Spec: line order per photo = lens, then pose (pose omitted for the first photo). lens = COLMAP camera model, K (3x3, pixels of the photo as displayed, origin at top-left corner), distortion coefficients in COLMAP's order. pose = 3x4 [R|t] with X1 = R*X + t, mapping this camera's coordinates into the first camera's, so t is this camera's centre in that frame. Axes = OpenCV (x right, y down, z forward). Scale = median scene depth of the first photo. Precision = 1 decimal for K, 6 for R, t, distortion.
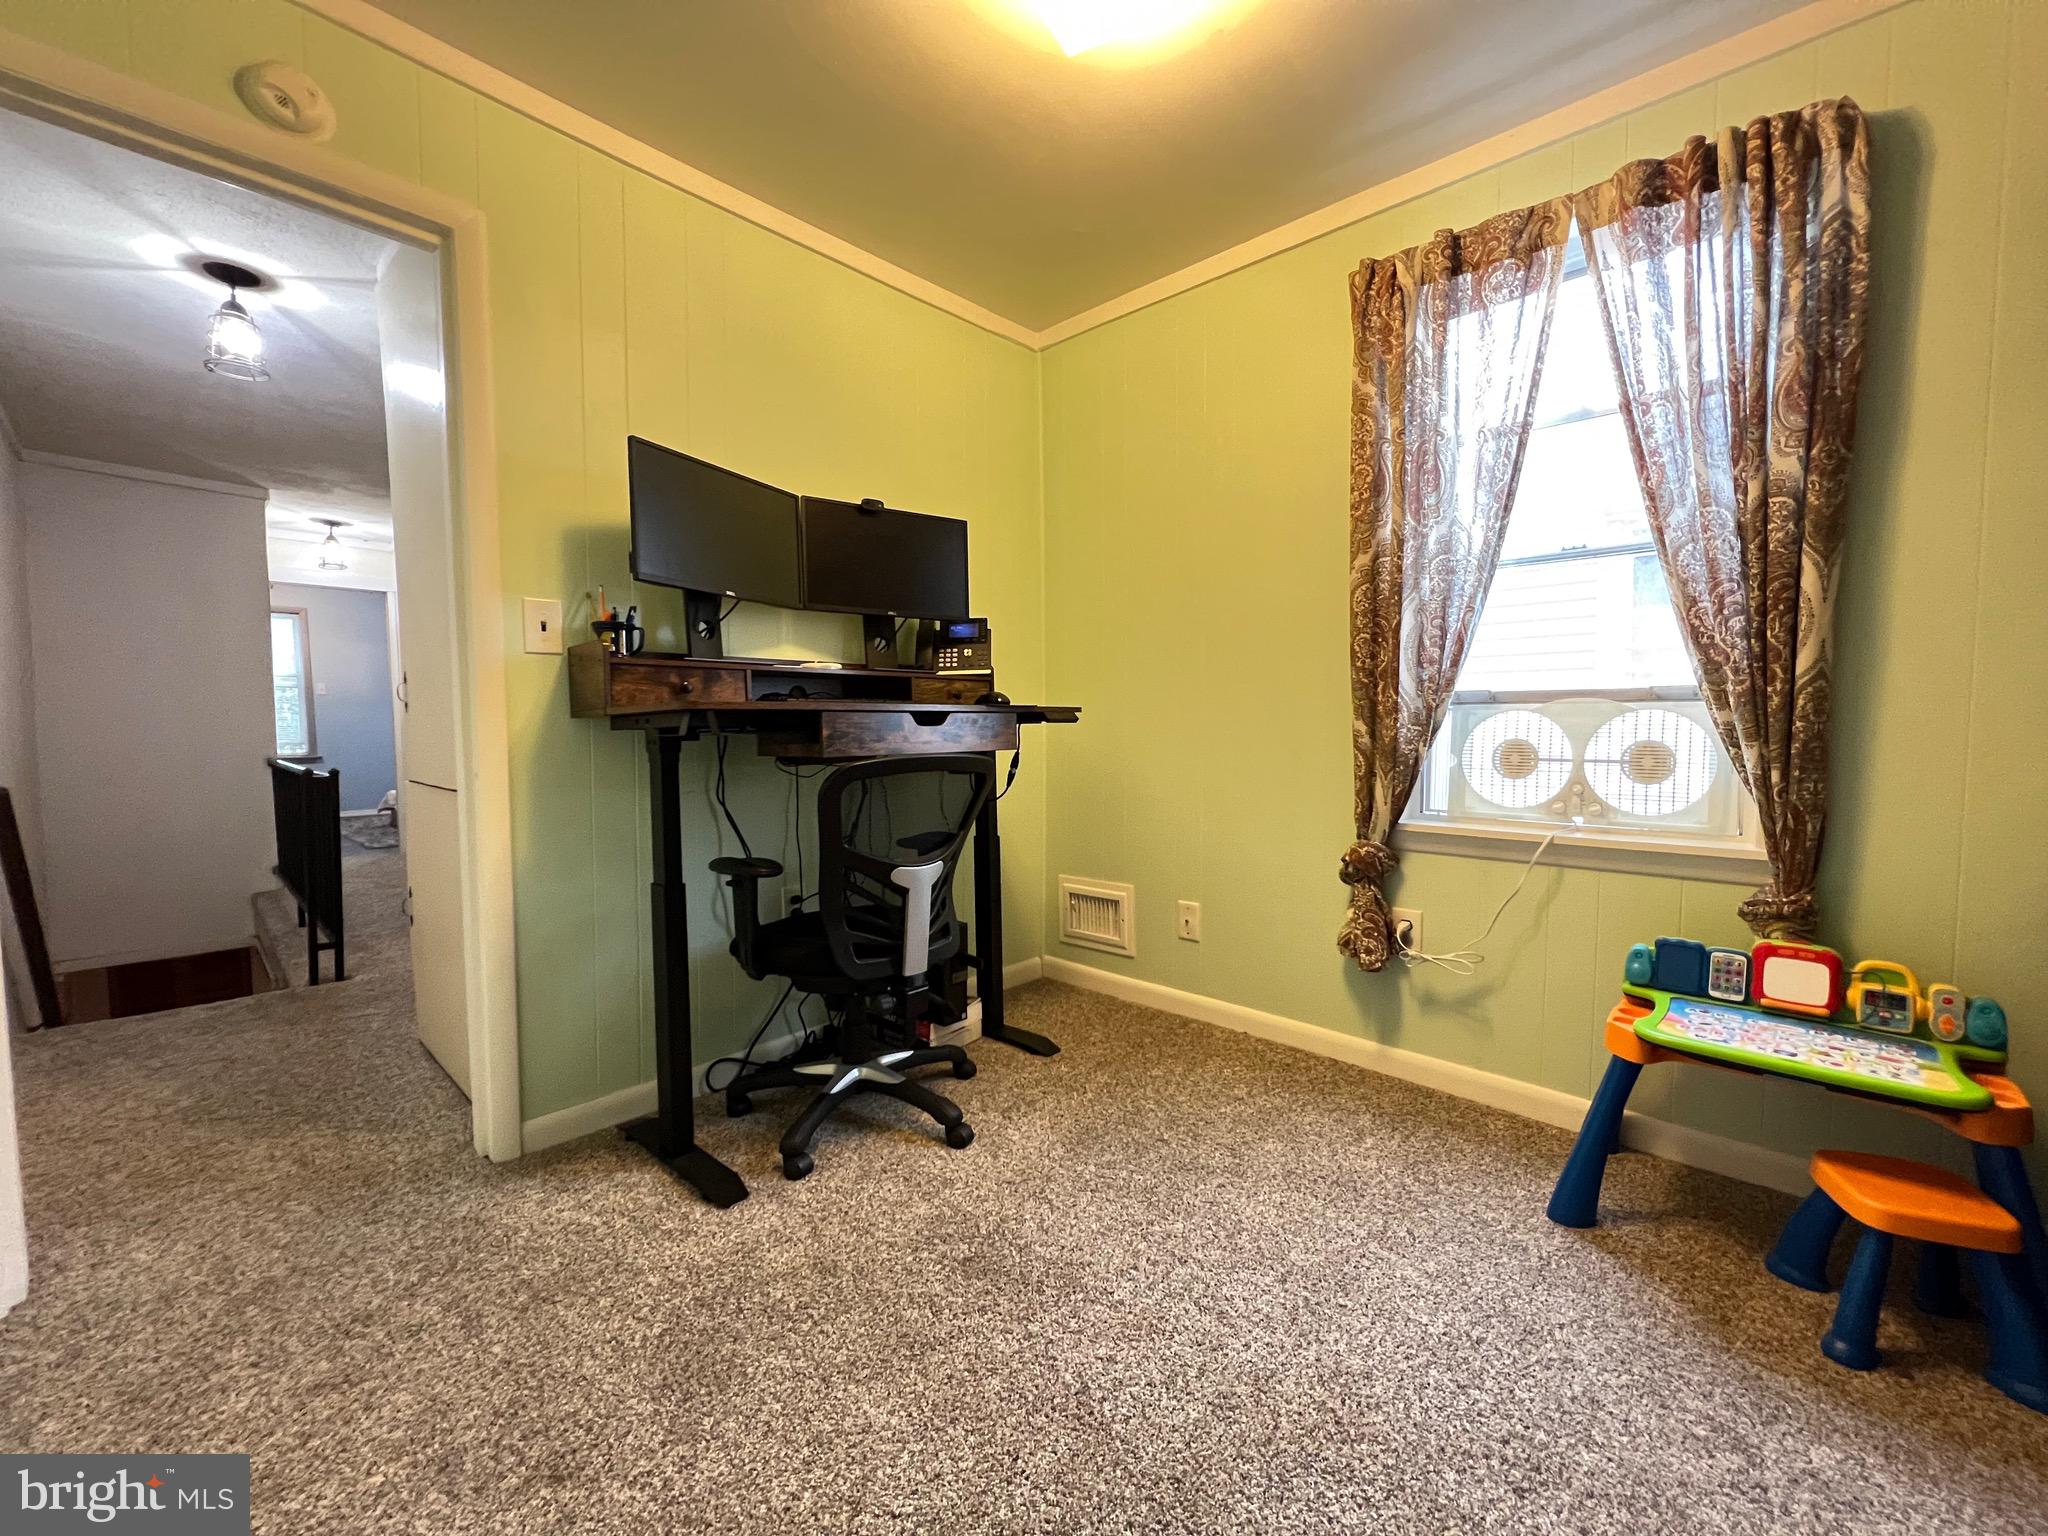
lens RADIAL K [[823.2, 0, 1024.0], [0, 823.2, 760.6], [0, 0, 1]] dist [0.000791, -0.000040]
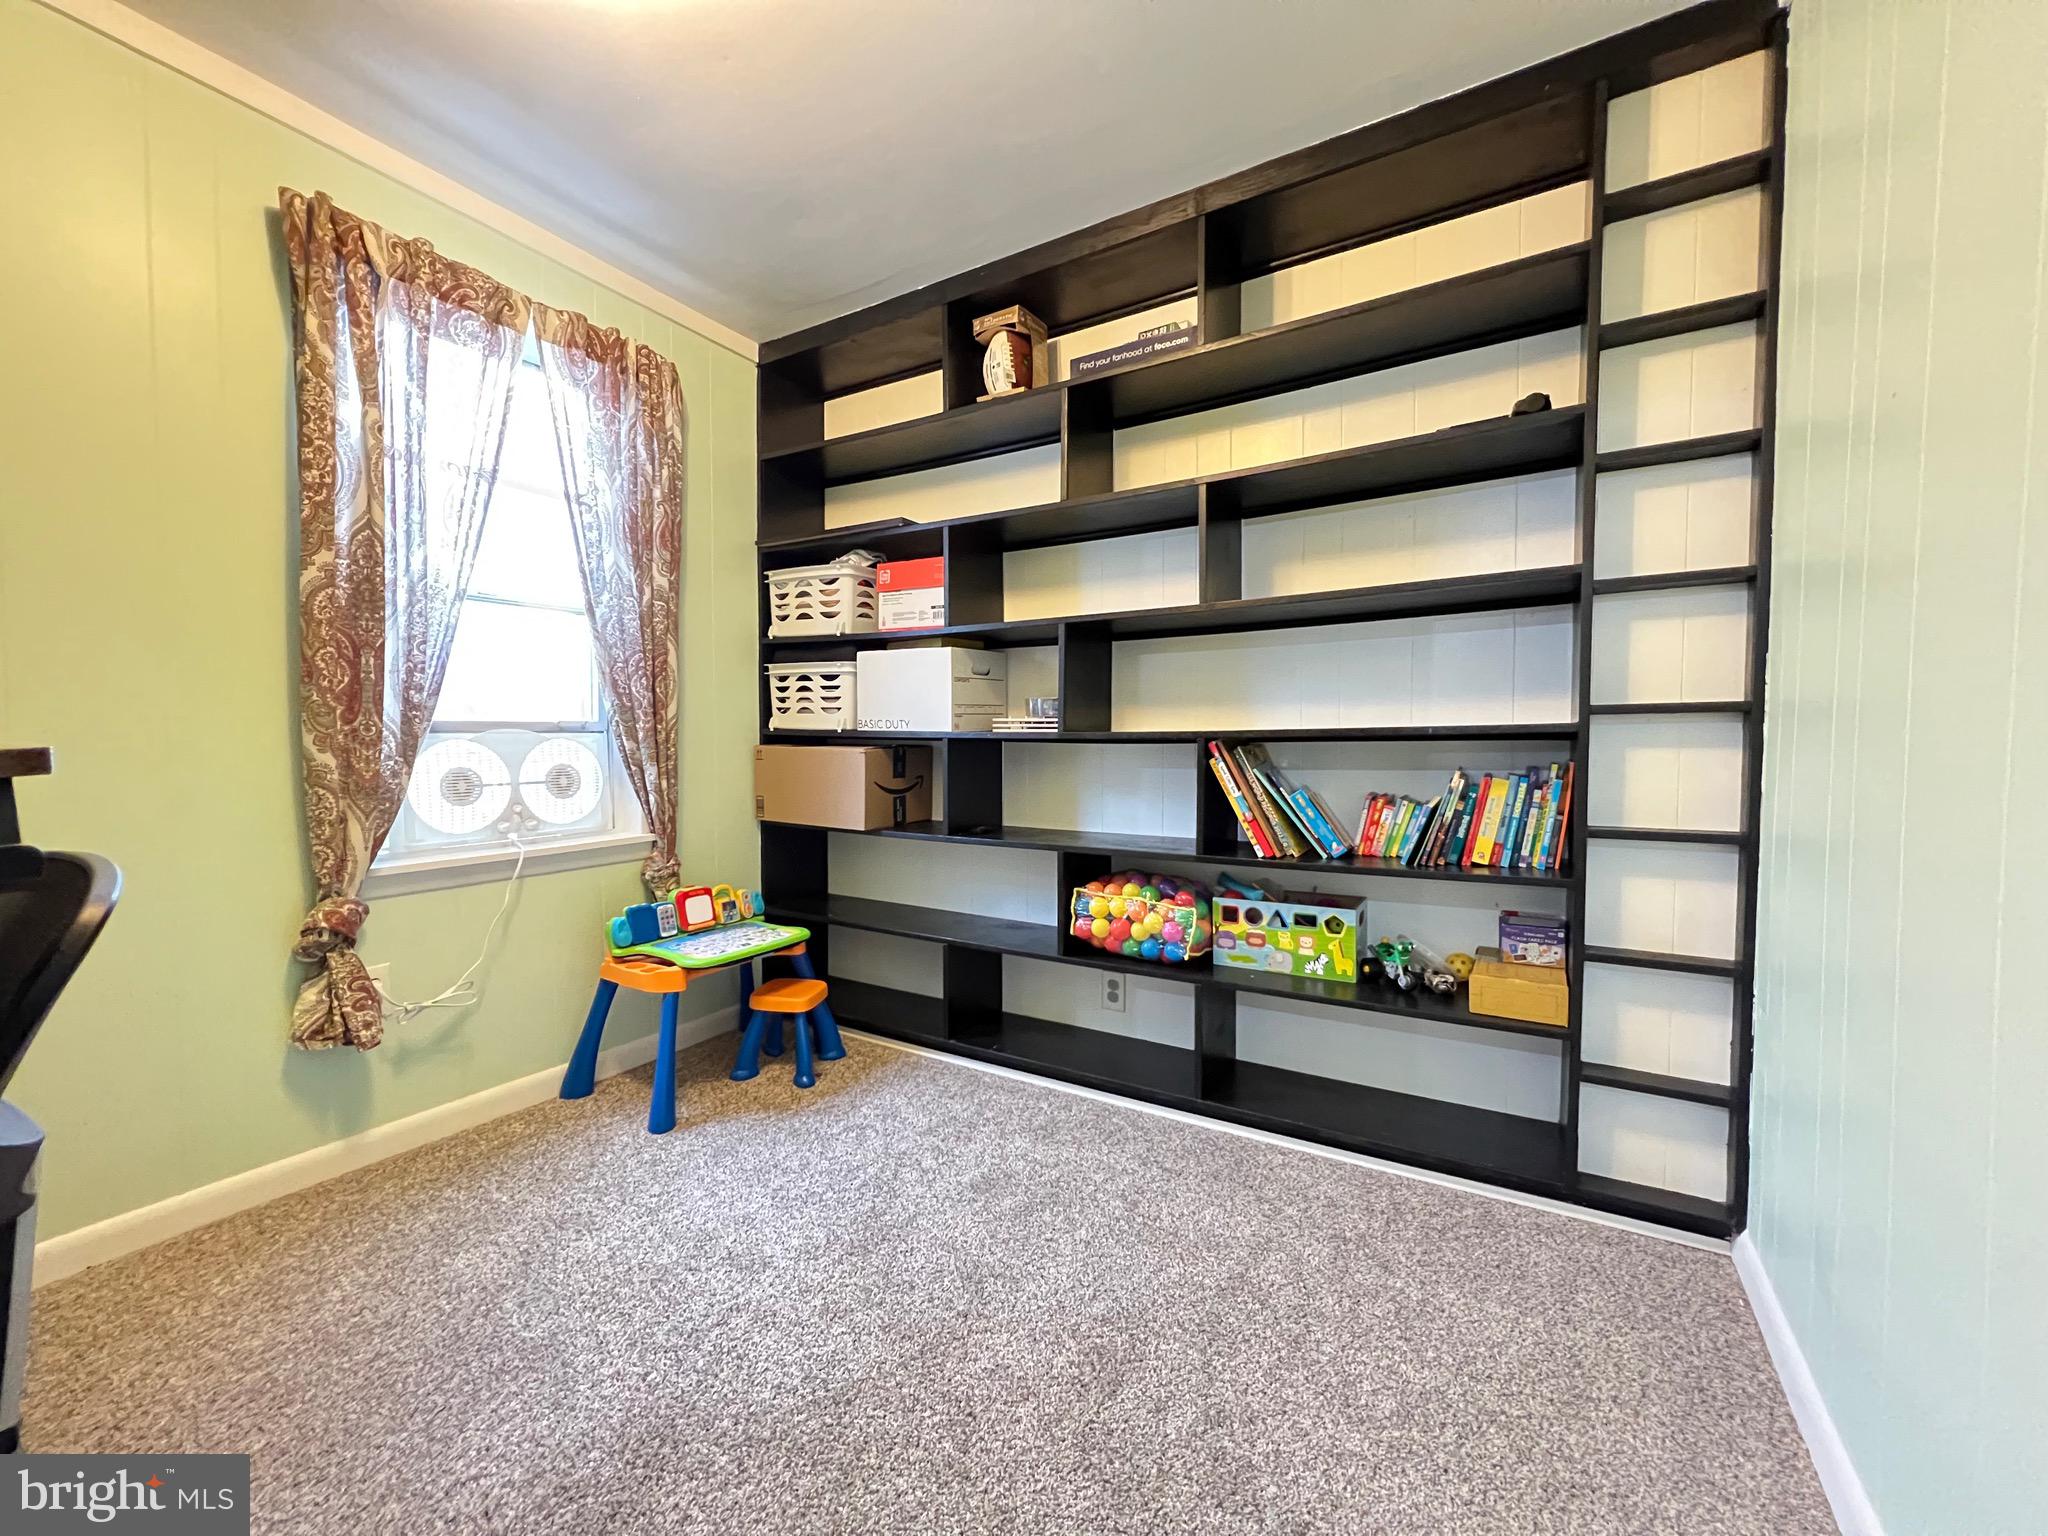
lens RADIAL K [[818.4, 0, 1020.2], [0, 818.4, 765.0], [0, 0, 1]] dist [-0.001399, -0.000054]
pose [[-0.210877, -0.037046, 0.976810, -0.597707], [0.048928, 0.997629, 0.048399, -0.048134], [-0.976287, 0.058000, -0.208564, 0.567692]]
